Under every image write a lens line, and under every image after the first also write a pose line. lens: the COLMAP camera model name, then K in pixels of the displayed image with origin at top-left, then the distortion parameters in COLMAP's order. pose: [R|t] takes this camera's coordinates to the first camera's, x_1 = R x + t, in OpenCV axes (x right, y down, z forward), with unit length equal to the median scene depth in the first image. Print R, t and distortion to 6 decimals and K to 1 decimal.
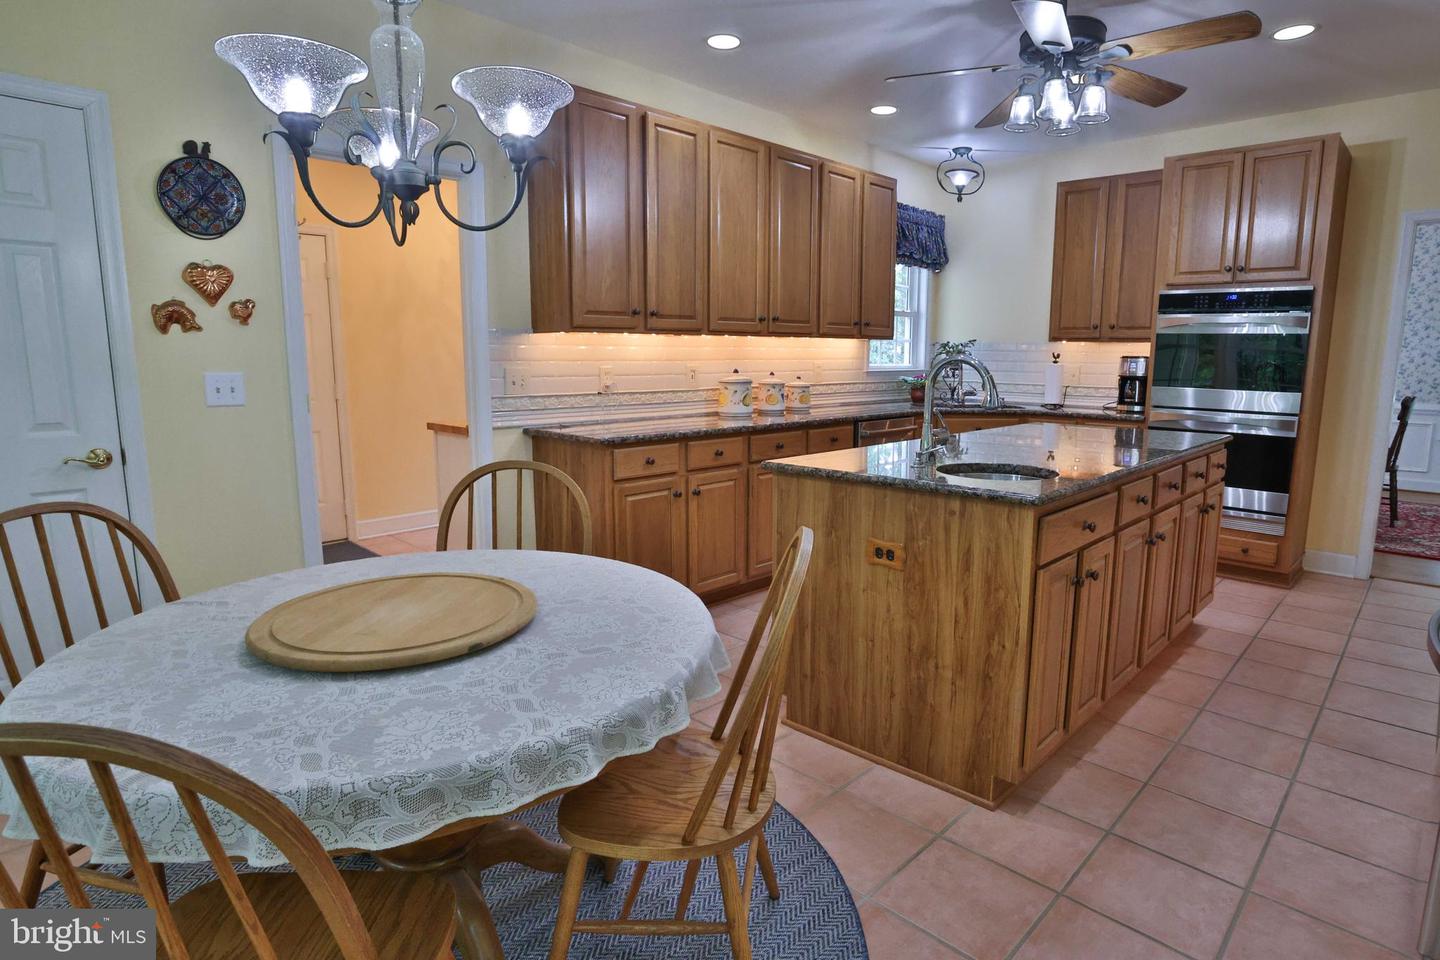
lens RADIAL K [[742.9, 0, 764.8], [0, 742.9, 466.2], [0, 0, 1]] dist [-0.047783, 0.012069]
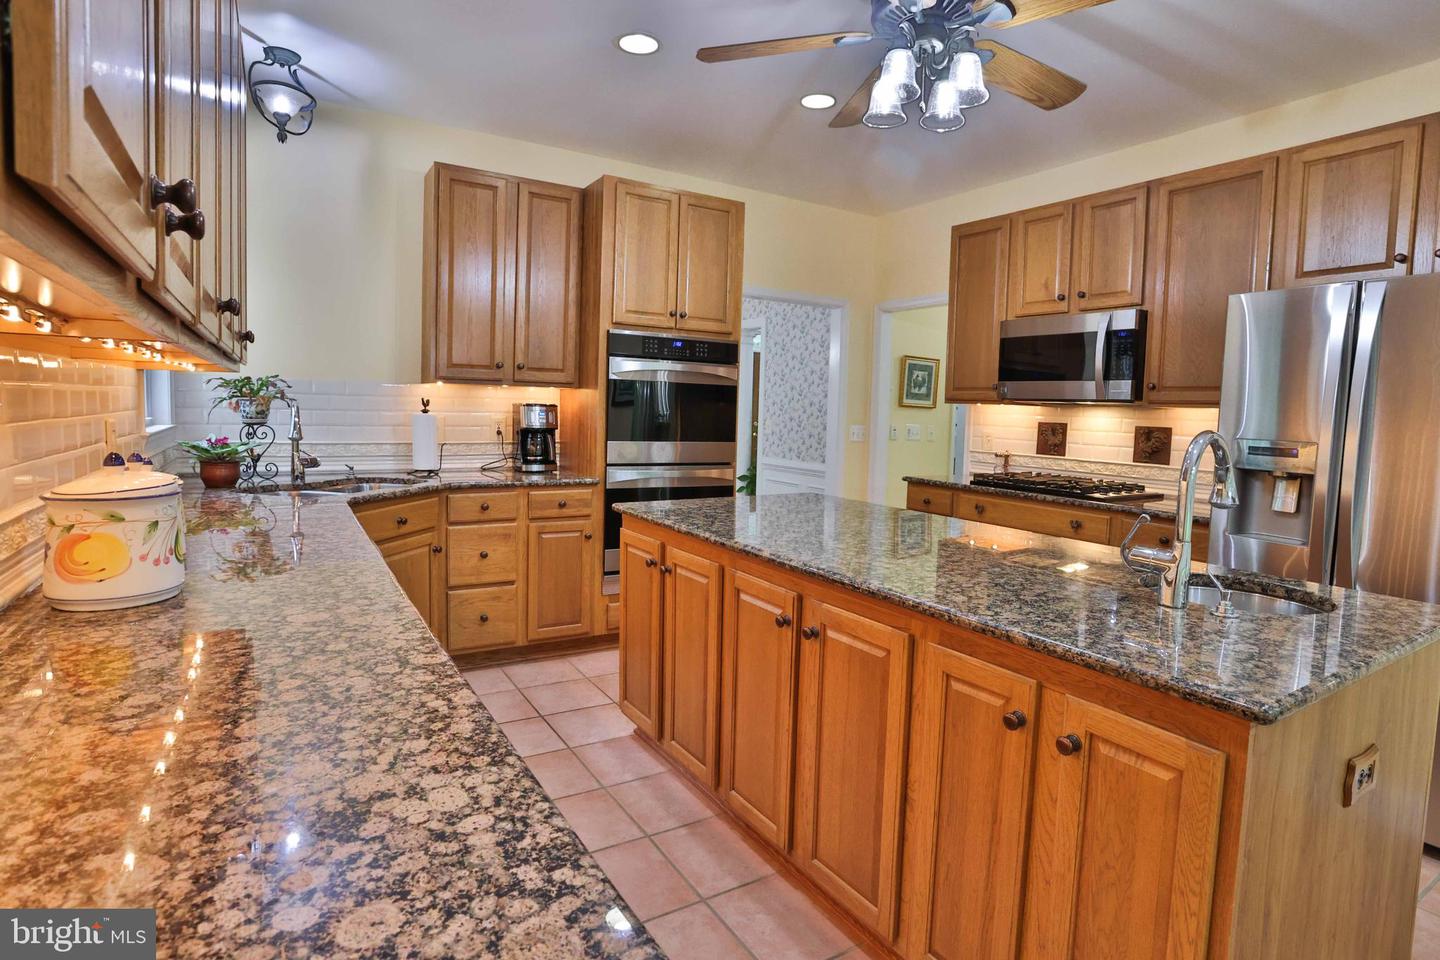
lens RADIAL K [[742.9, 0, 720.7], [0, 742.9, 461.4], [0, 0, 1]] dist [-0.047783, 0.012069]
pose [[0.285180, -0.071129, 0.955831, -0.234864], [0.122097, 0.991814, 0.037378, -0.096515], [-0.950665, 0.106045, 0.291530, 0.597389]]
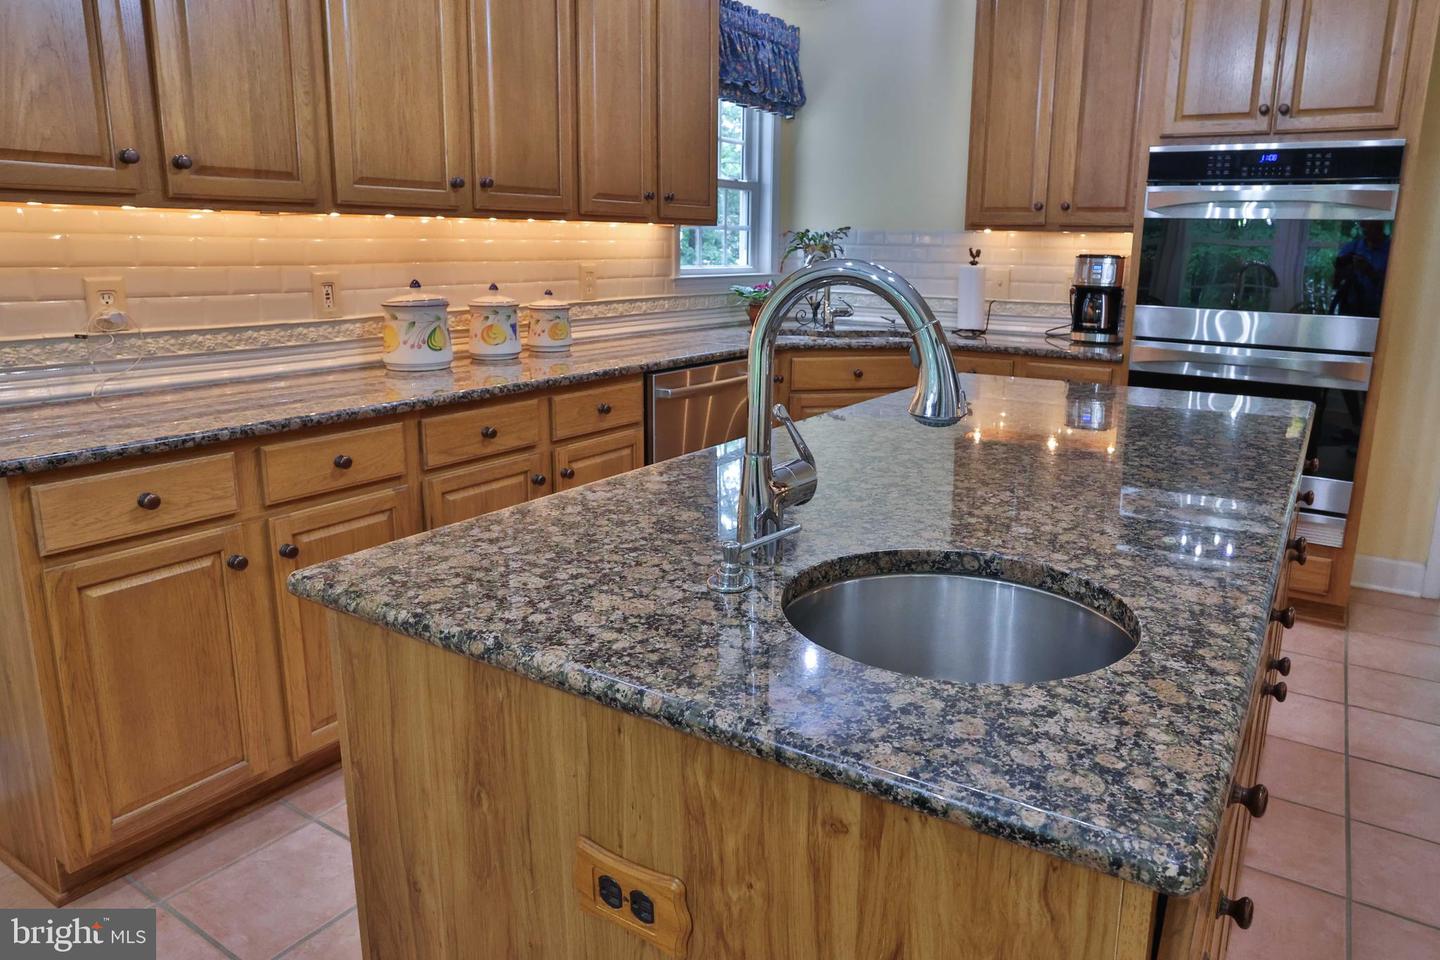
lens RADIAL K [[925.0, 0, 744.1], [0, 925.0, 433.7], [0, 0, 1]] dist [-0.036471, 0.006578]
pose [[0.984849, -0.029200, 0.170937, 0.068692], [0.020704, 0.998470, 0.051273, -0.045307], [-0.172173, -0.046957, 0.983947, 0.281782]]
